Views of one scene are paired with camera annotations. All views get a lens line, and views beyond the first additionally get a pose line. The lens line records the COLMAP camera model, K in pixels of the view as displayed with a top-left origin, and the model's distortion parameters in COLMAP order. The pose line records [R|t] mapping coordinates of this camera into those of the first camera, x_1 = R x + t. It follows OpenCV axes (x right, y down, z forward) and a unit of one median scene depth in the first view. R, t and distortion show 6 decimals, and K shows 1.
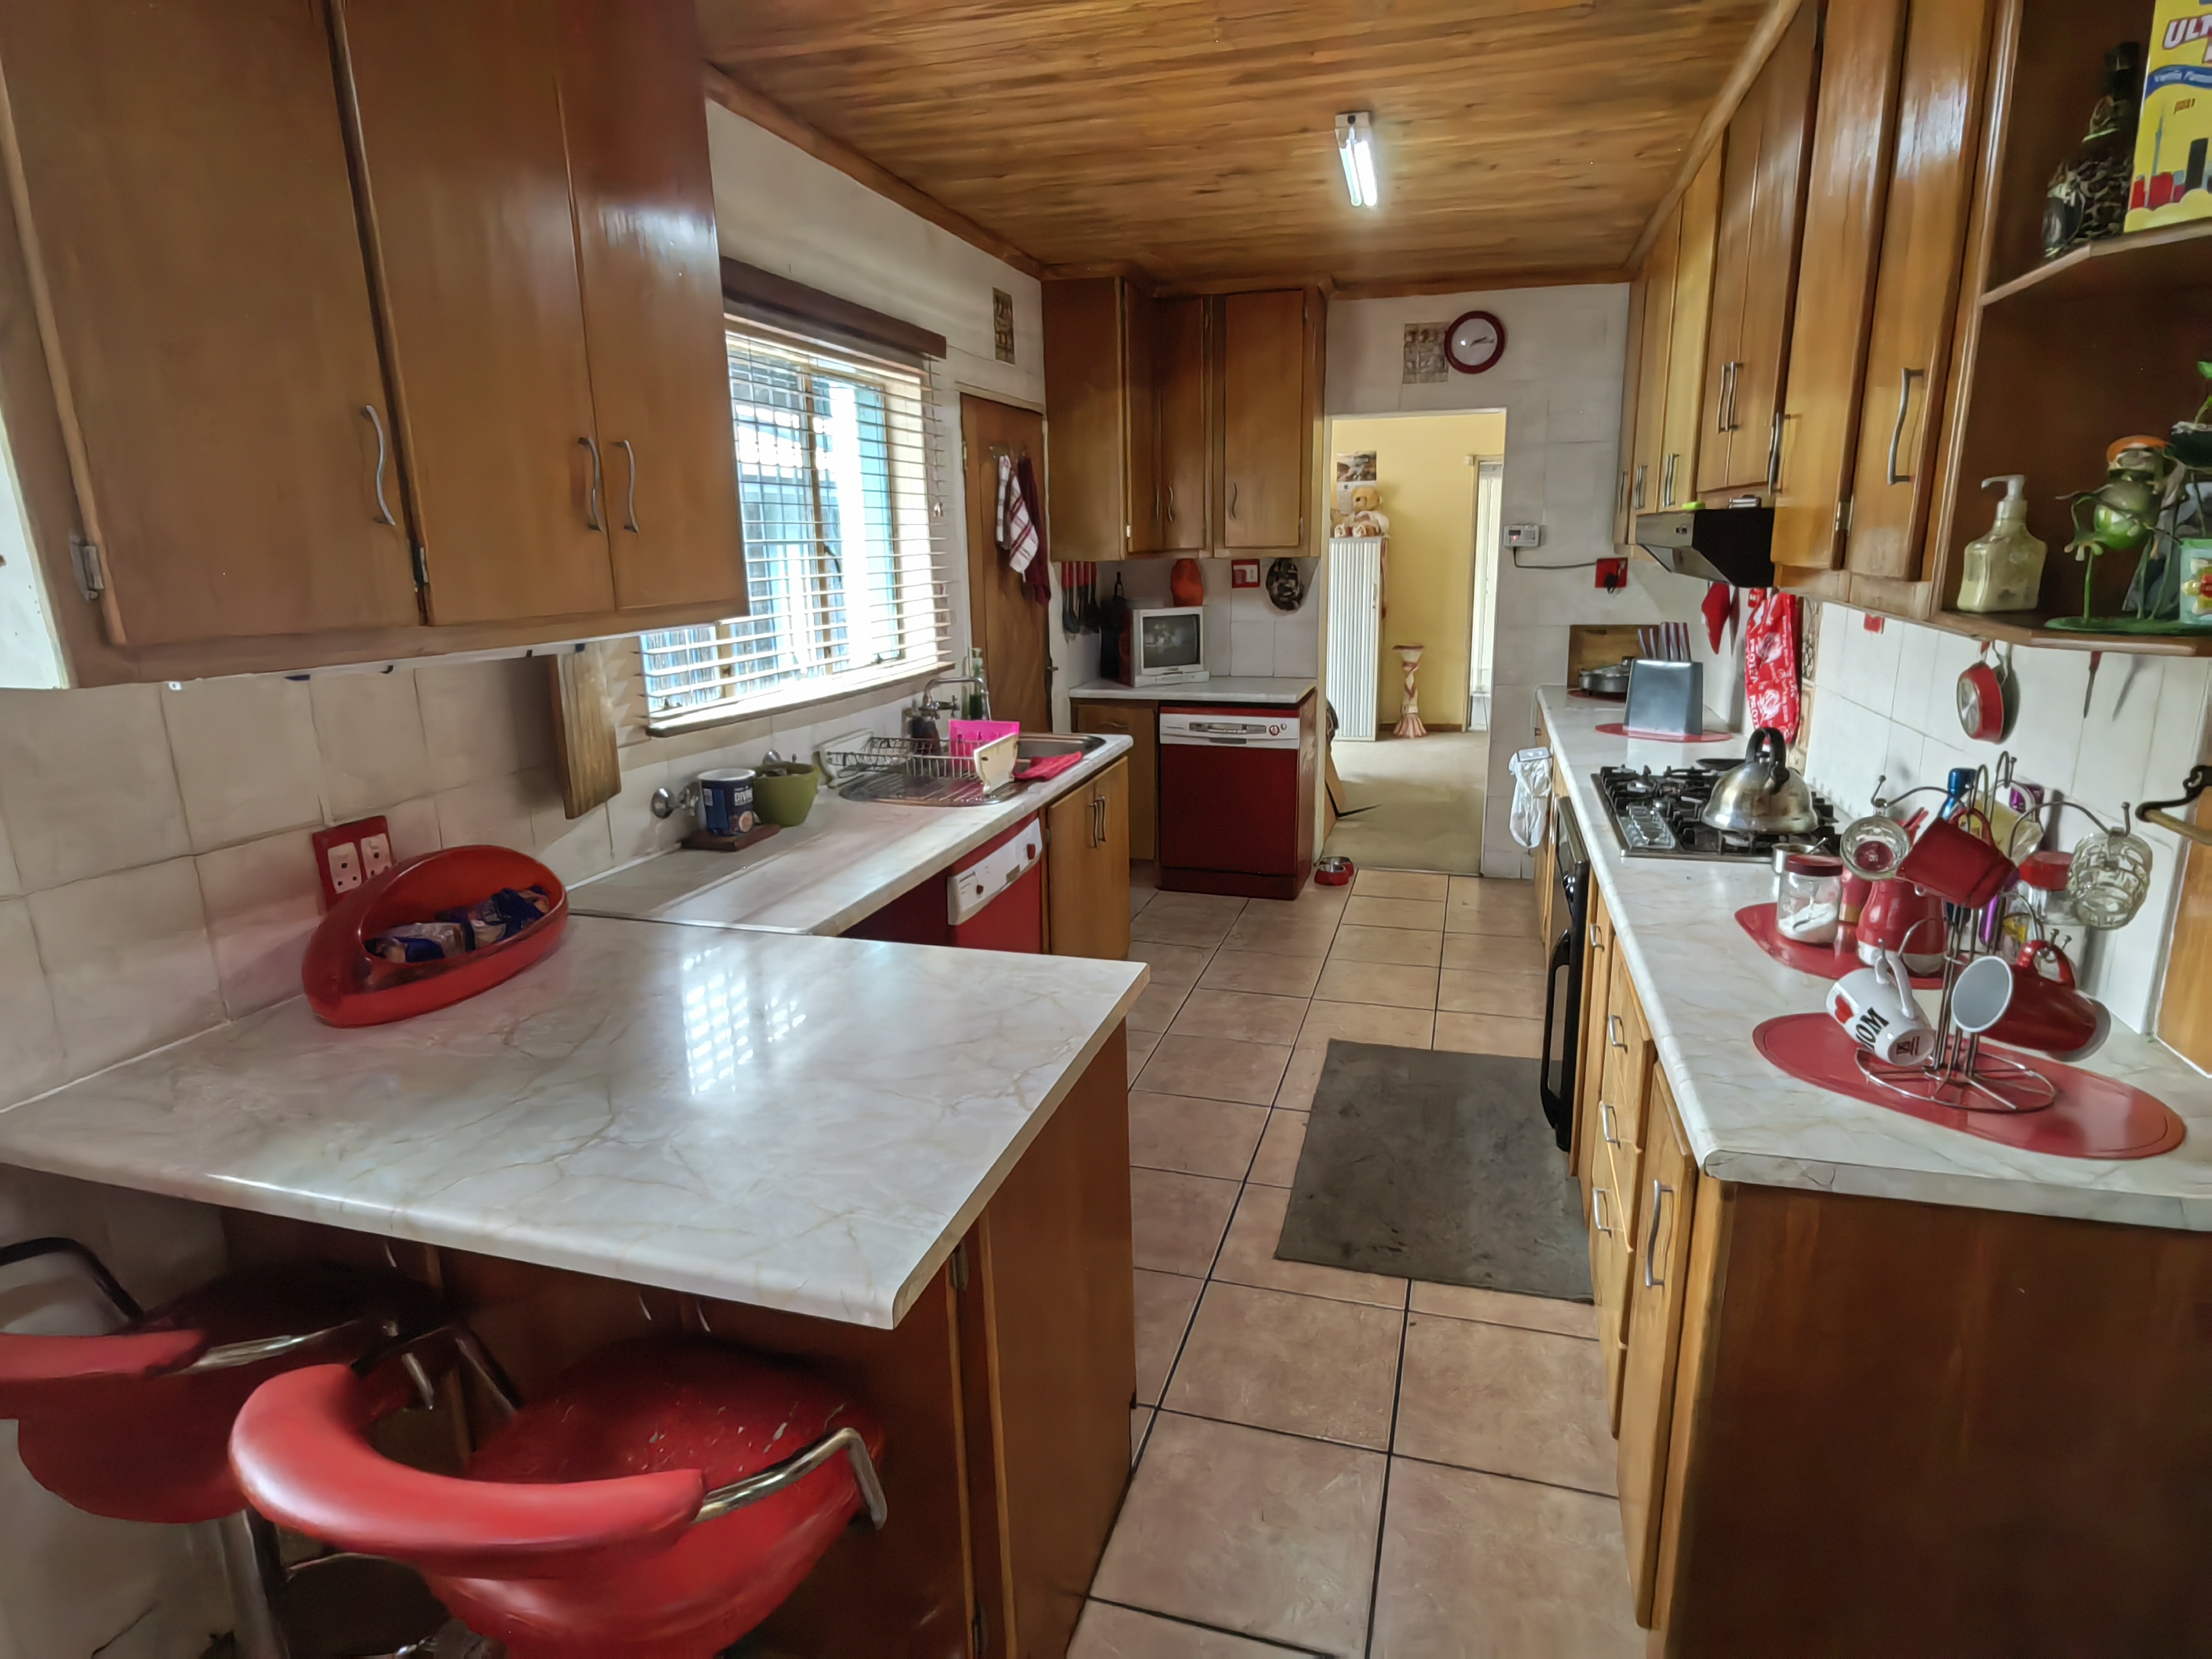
lens RADIAL K [[1187.1, 0, 1112.4], [0, 1187.1, 824.4], [0, 0, 1]] dist [0.001399, 0.001564]
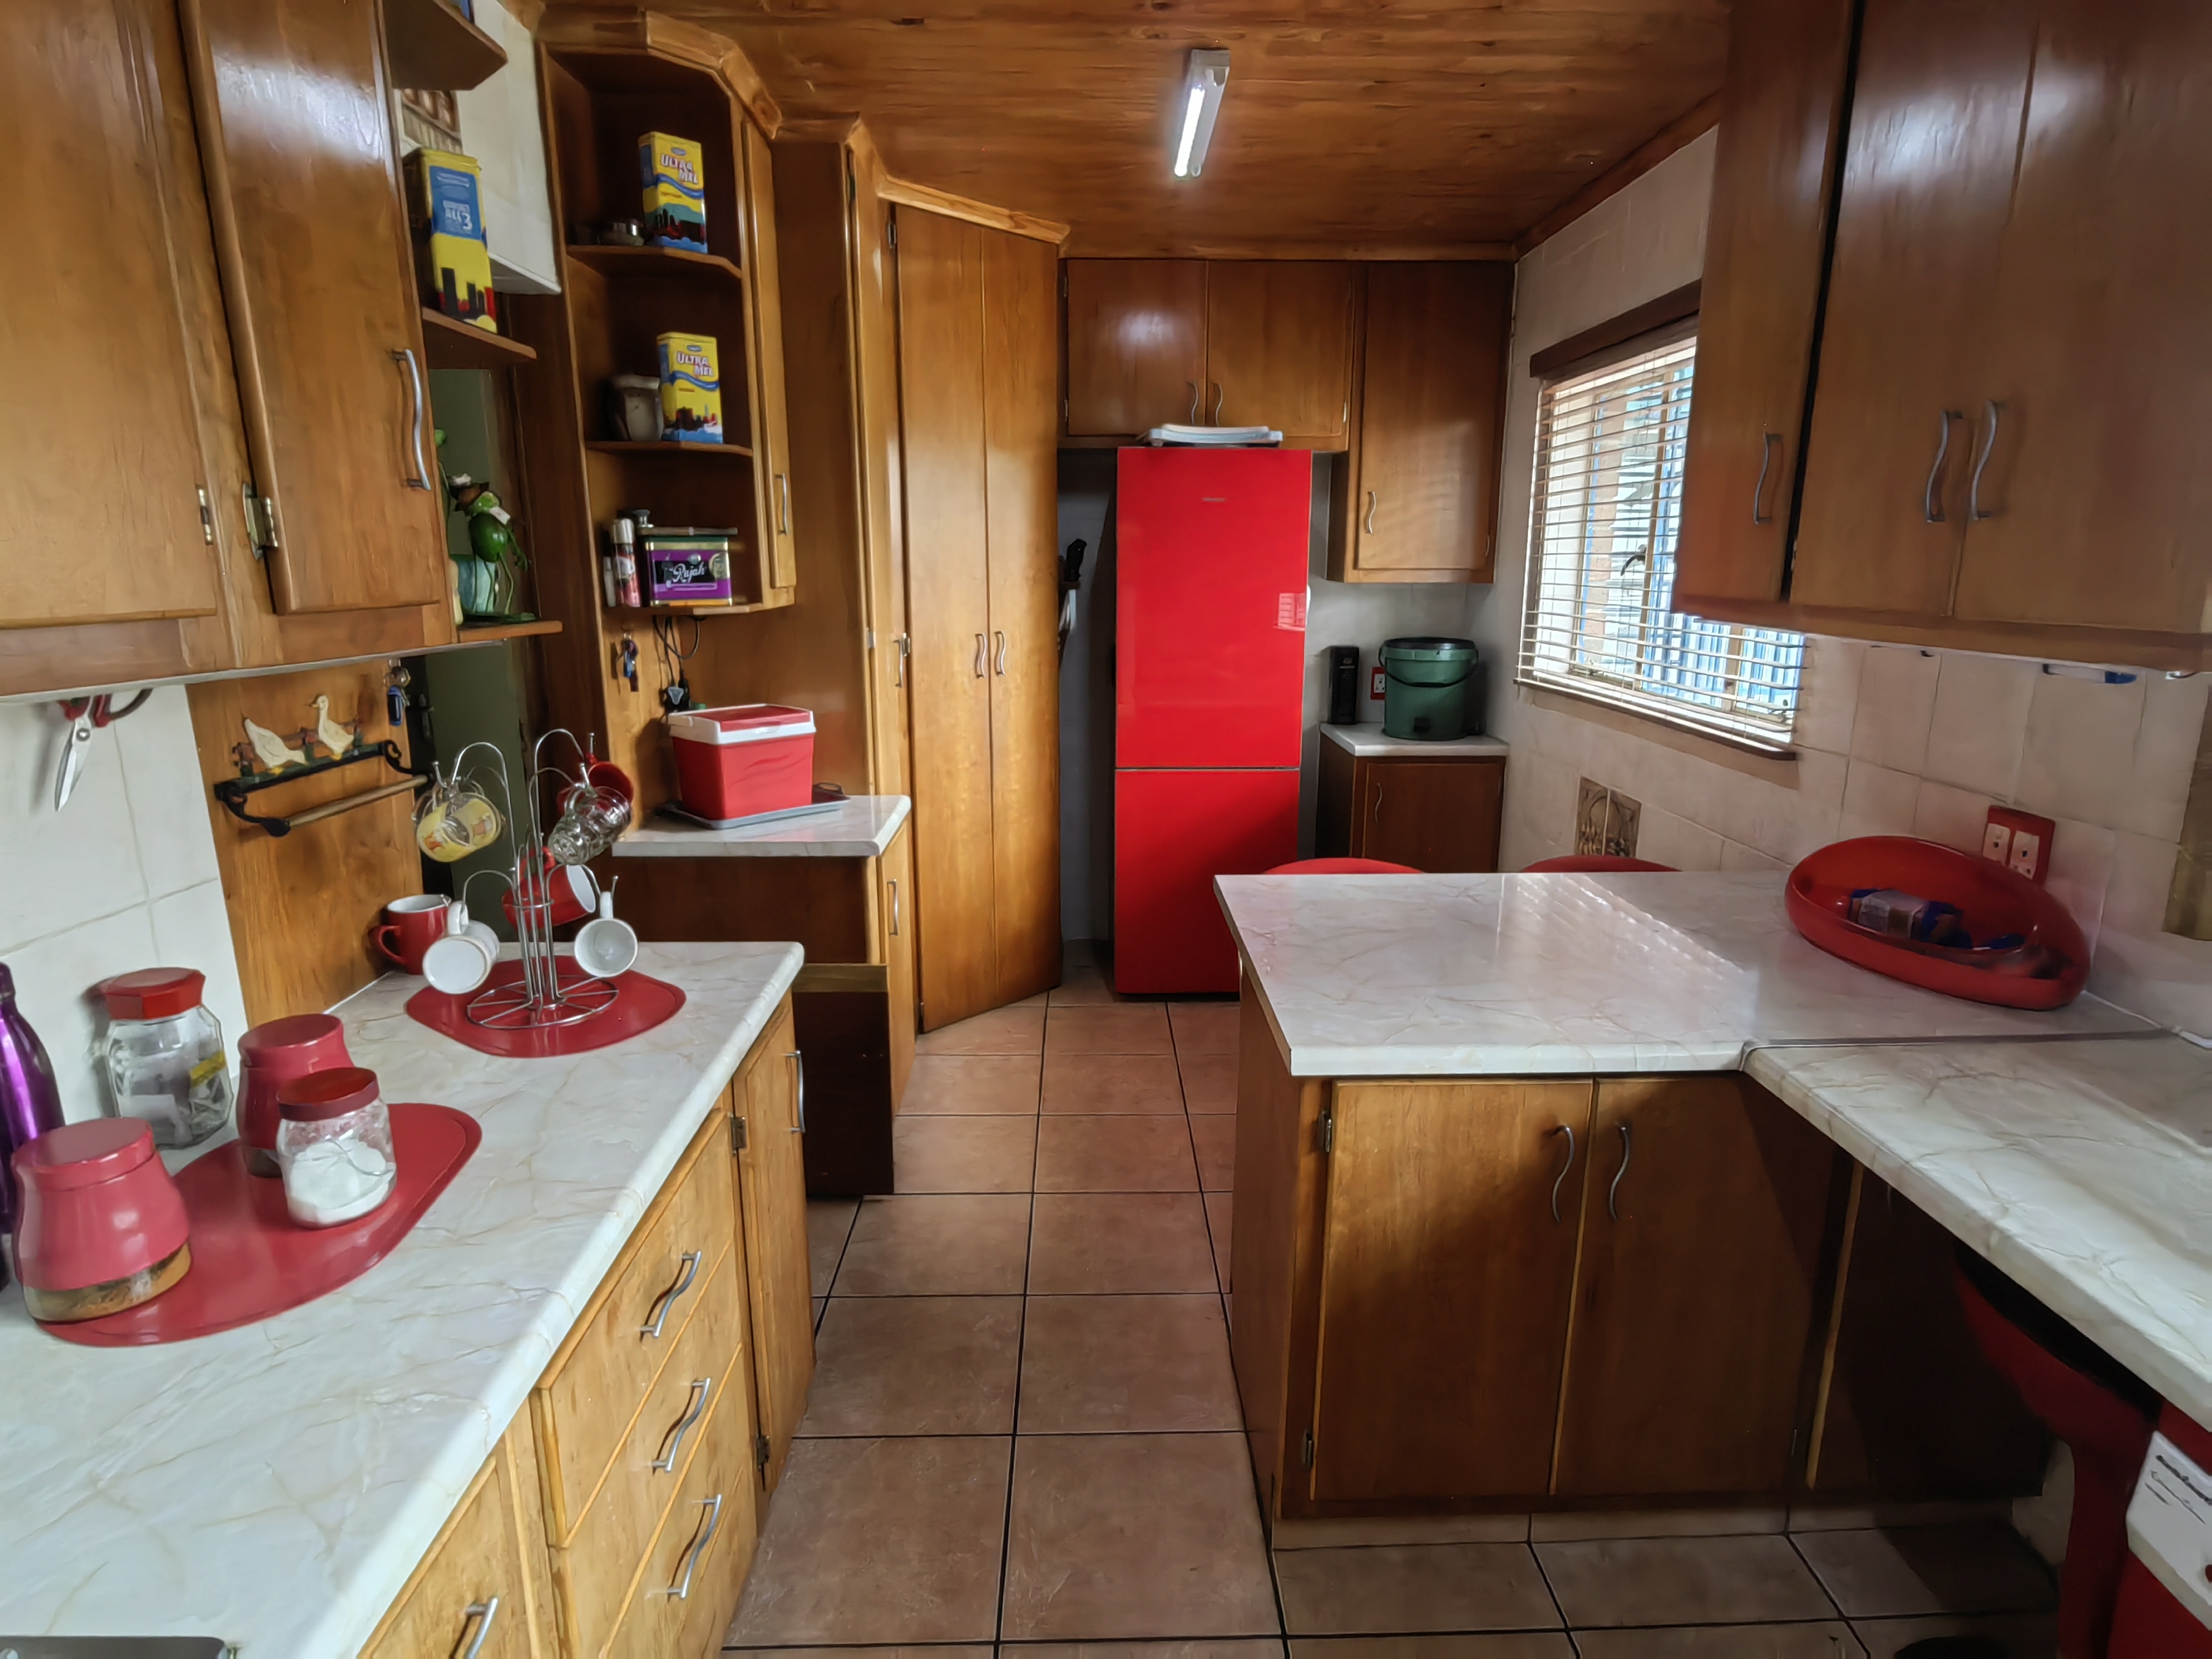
lens RADIAL K [[1187.1, 0, 1112.4], [0, 1187.1, 824.4], [0, 0, 1]] dist [0.001399, 0.001564]
pose [[-0.951265, 0.087588, -0.295673, 0.402269], [-0.055156, 0.895027, 0.442589, -0.411715], [0.303401, 0.437327, -0.846577, 1.696441]]
